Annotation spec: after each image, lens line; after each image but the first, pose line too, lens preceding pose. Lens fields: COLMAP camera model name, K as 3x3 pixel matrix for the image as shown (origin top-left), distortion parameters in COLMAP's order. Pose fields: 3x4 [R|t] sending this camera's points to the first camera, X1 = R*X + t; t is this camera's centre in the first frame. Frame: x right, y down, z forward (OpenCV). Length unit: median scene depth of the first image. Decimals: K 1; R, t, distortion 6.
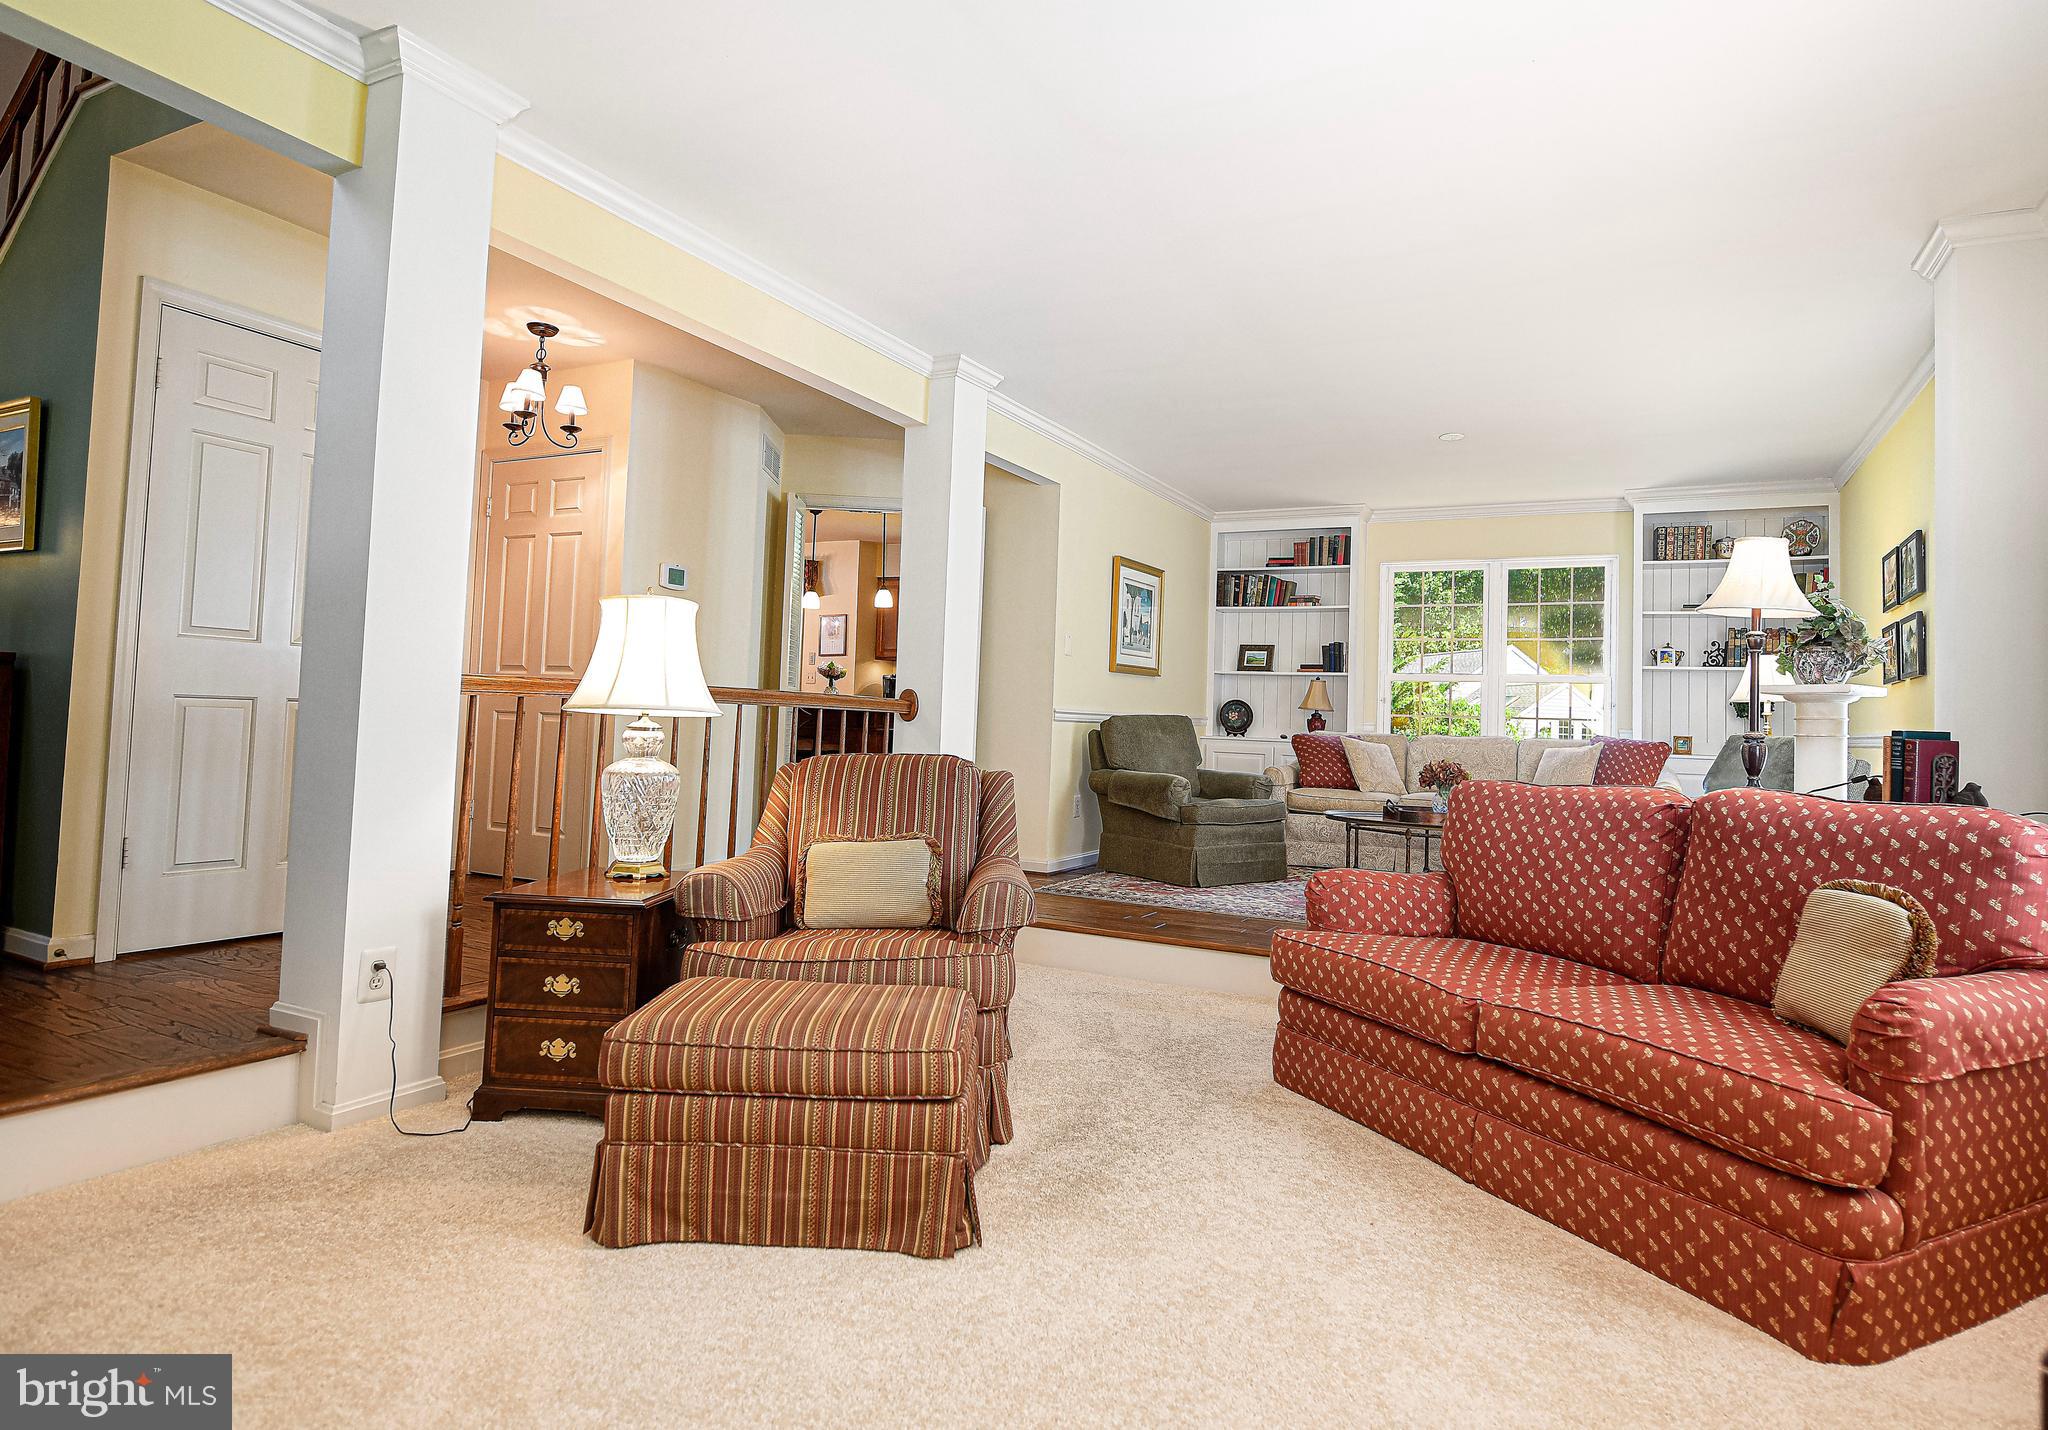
lens RADIAL K [[1108.6, 0, 1024.0], [0, 1108.6, 715.0], [0, 0, 1]] dist [-0.002758, -0.001694]
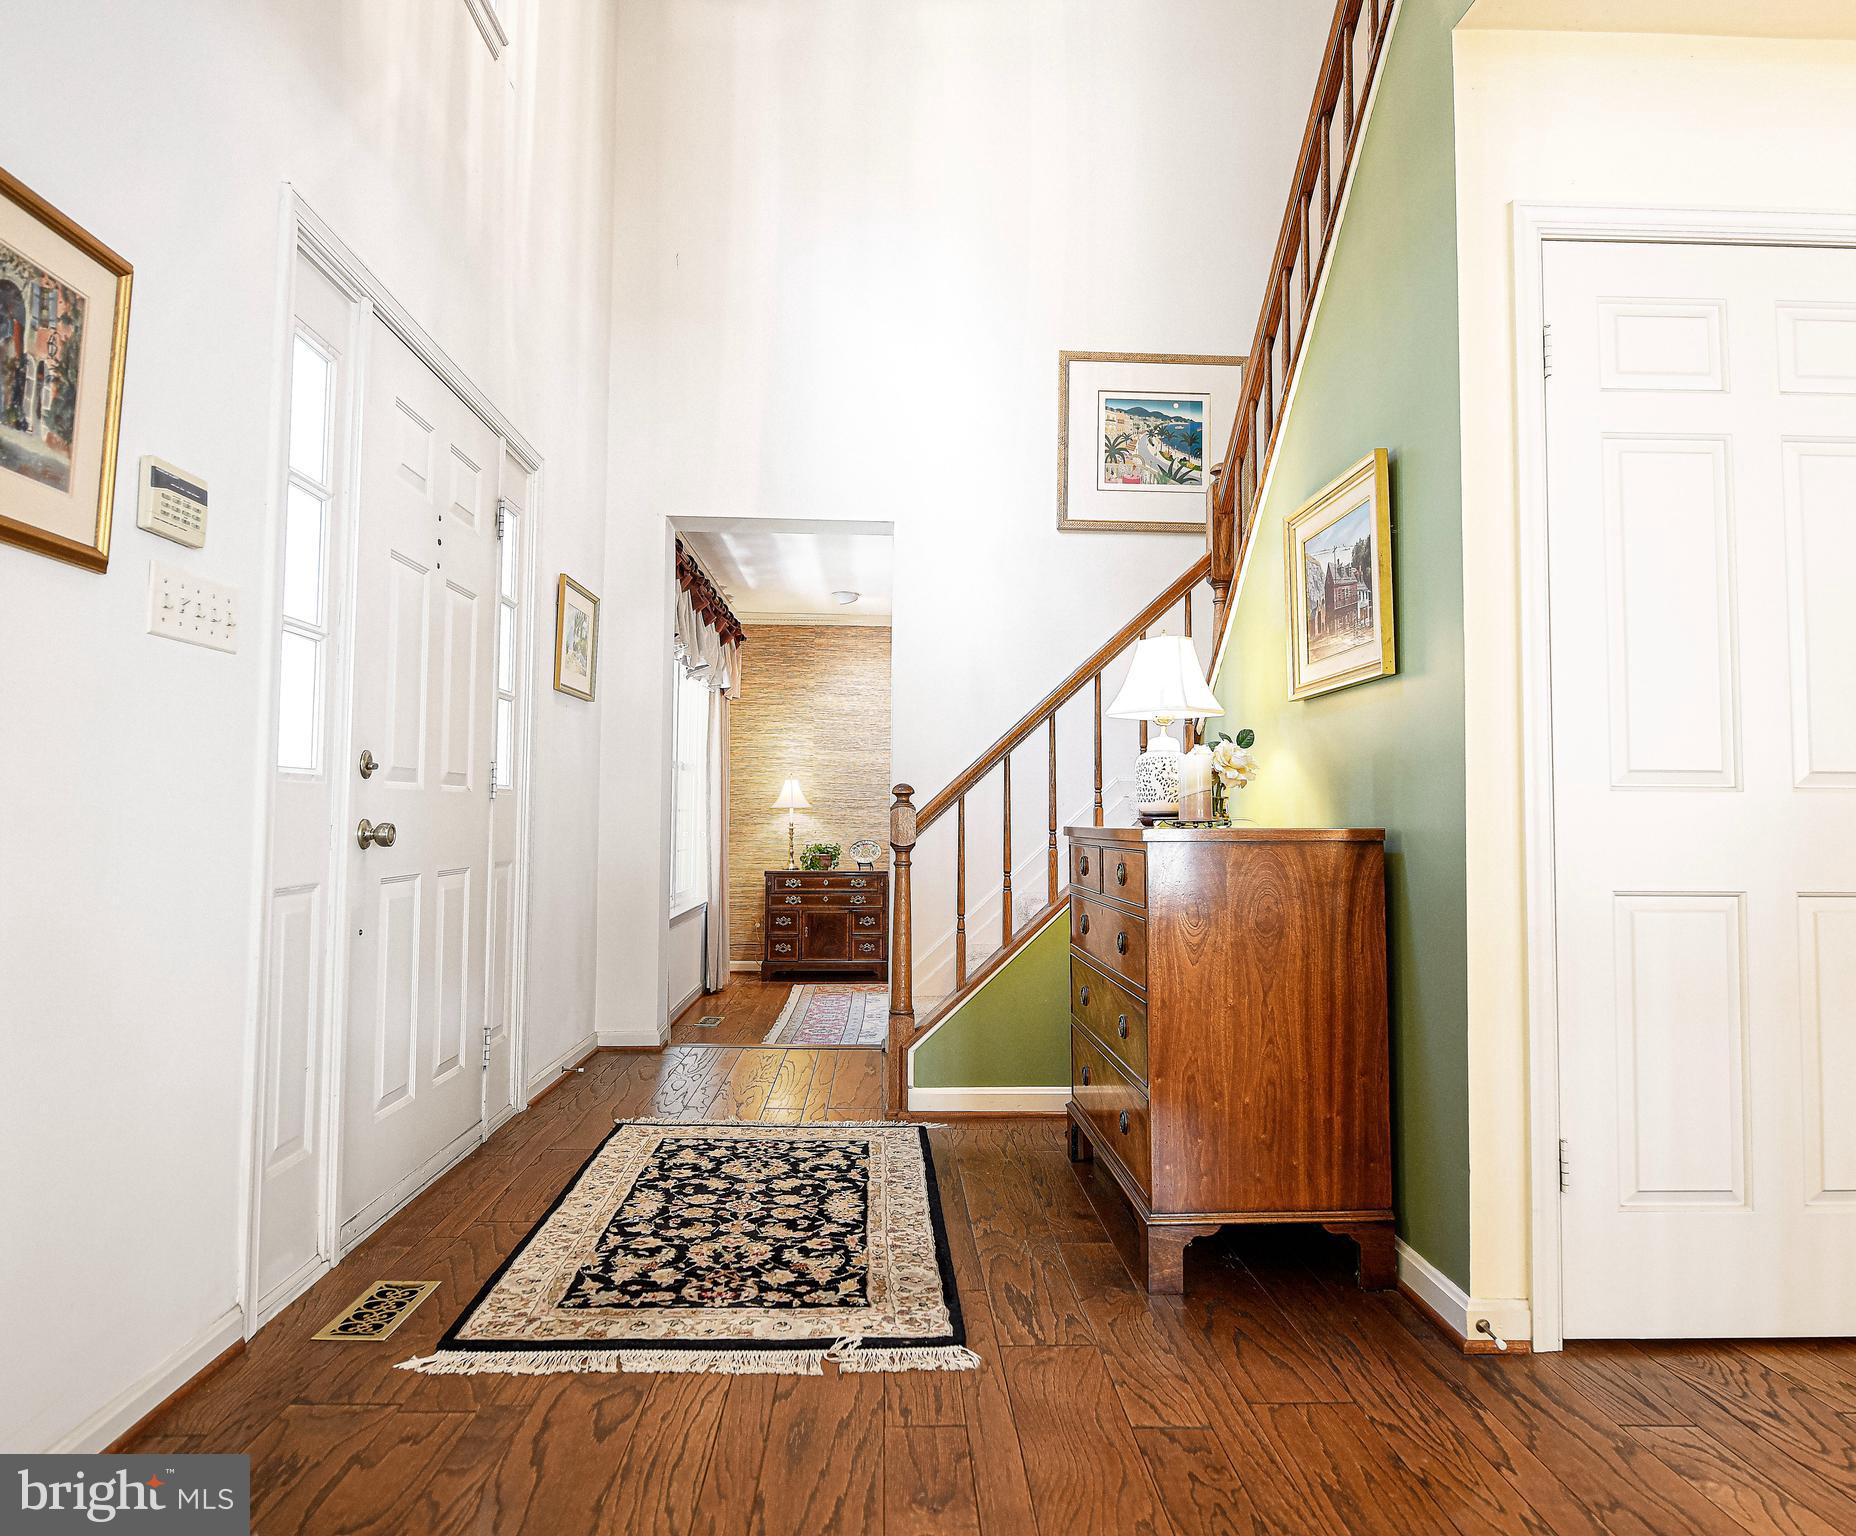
lens RADIAL K [[1272.8, 0, 928.0], [0, 1272.8, 768.0], [0, 0, 1]] dist [-0.005258, -0.001663]
pose [[0.512817, -0.078431, -0.854908, -0.387629], [0.042450, 0.996917, -0.065995, -0.053766], [0.857448, -0.002448, 0.514565, 0.360986]]
